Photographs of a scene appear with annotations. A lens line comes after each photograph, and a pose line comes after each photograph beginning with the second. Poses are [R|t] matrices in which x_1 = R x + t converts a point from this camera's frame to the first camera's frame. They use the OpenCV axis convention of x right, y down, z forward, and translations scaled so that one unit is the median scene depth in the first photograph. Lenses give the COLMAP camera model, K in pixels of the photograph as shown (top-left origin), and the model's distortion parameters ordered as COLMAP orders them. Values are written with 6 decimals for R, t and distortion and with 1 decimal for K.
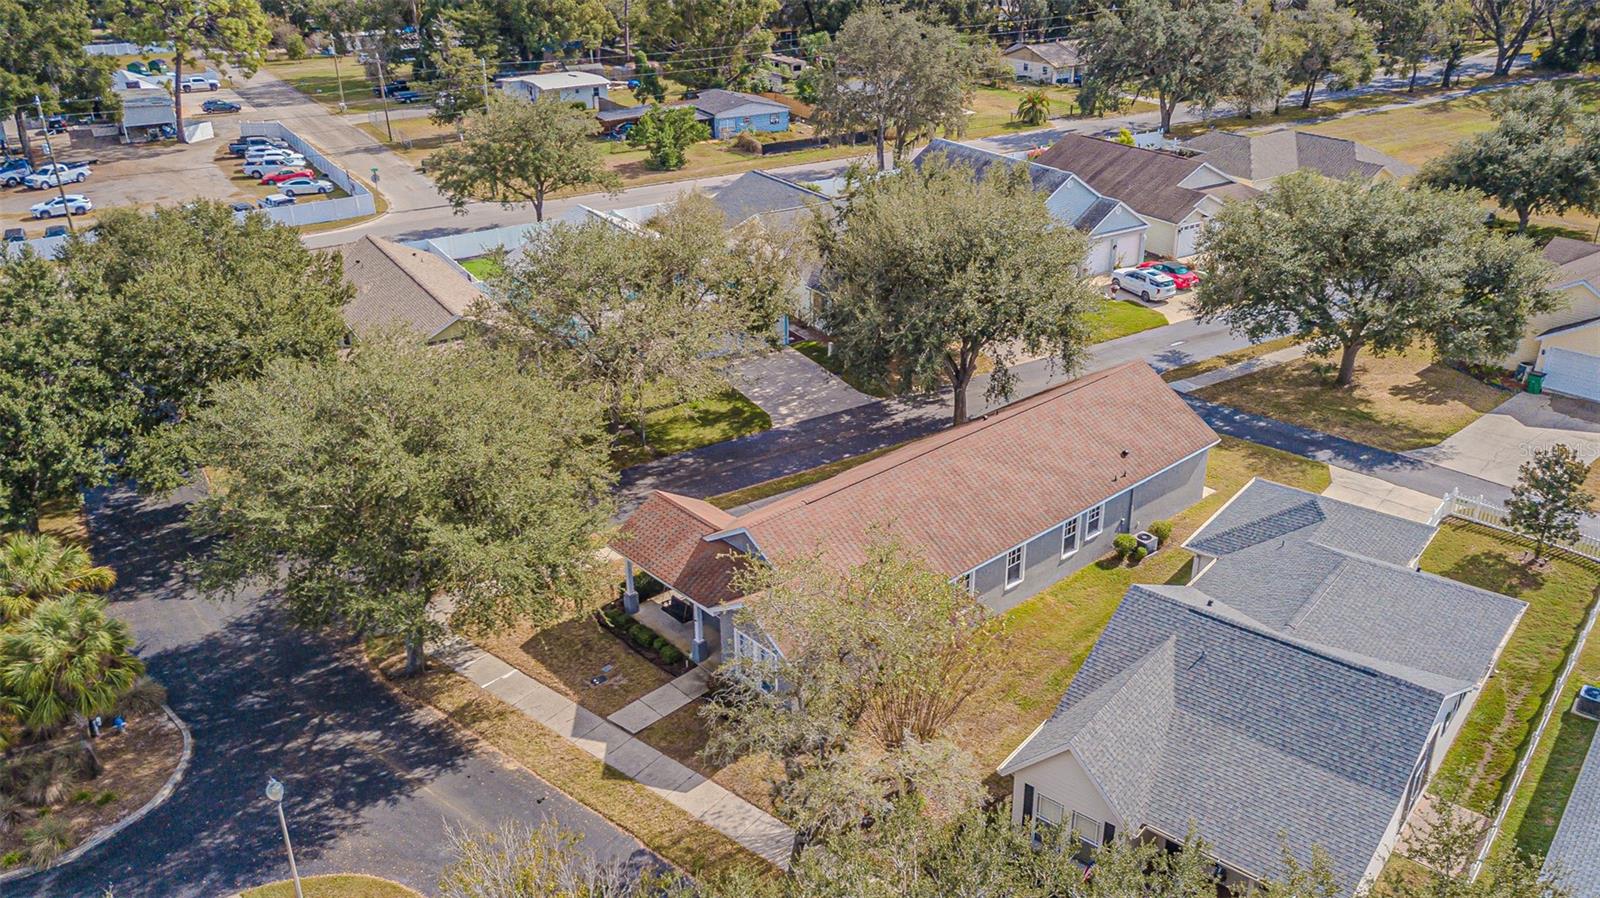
lens RADIAL K [[1243.9, 0, 794.7], [0, 1243.9, 448.0], [0, 0, 1]] dist [0.020502, -0.000790]
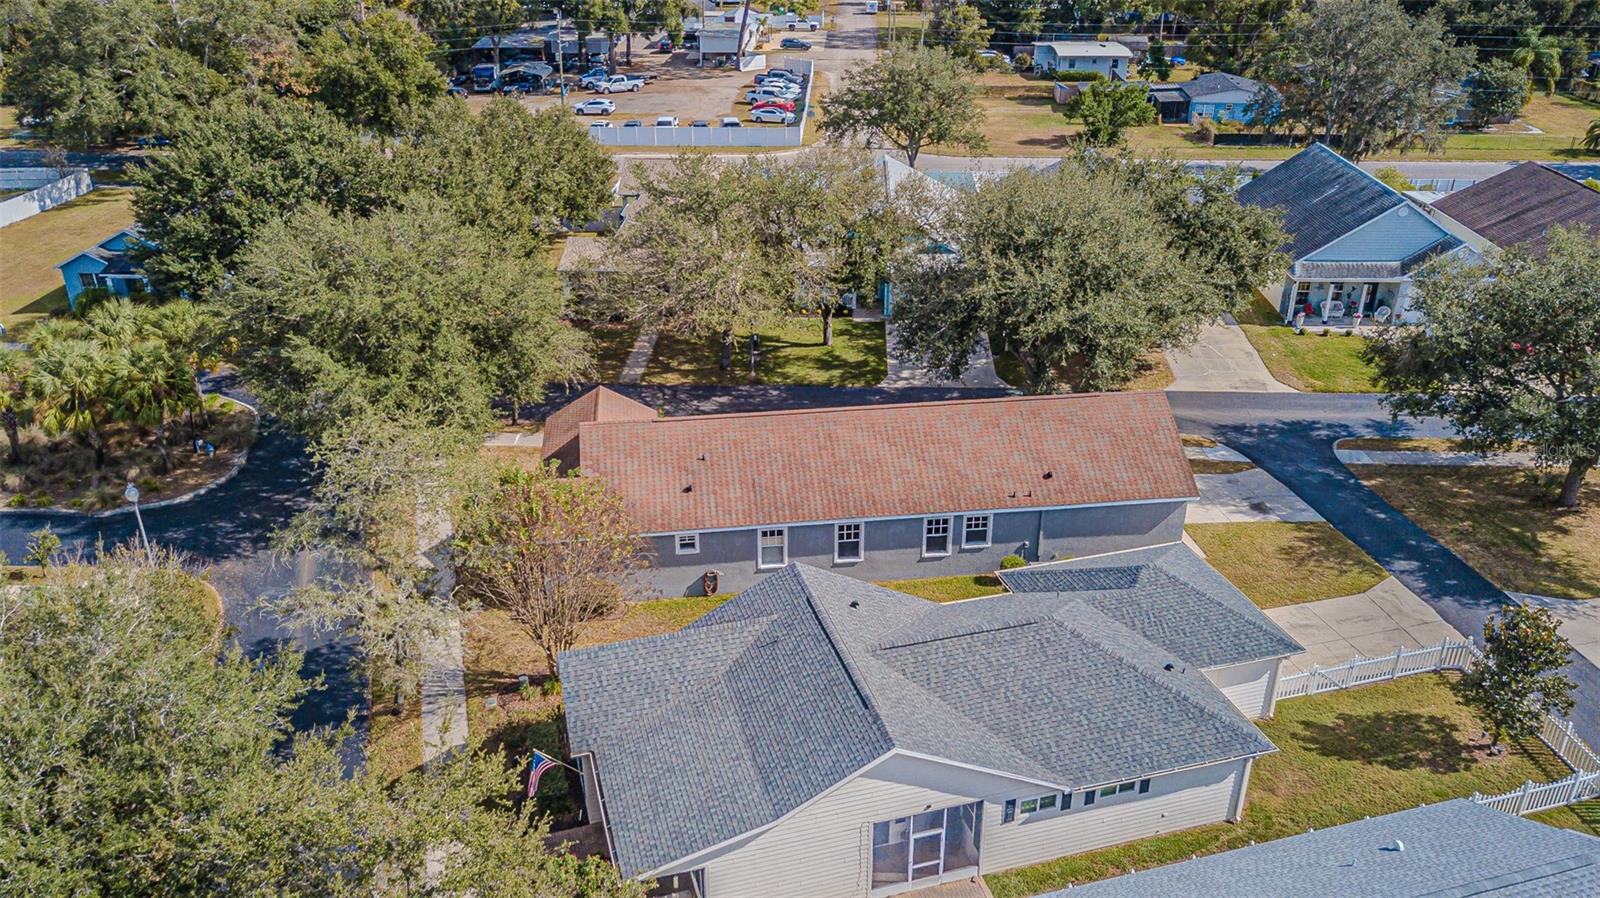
lens RADIAL K [[1243.9, 0, 794.7], [0, 1243.9, 448.0], [0, 0, 1]] dist [0.020502, -0.000790]
pose [[0.830794, 0.255914, -0.494256, 0.570845], [-0.245135, 0.965499, 0.087865, -0.051180], [0.499690, 0.048162, 0.864865, 0.105812]]
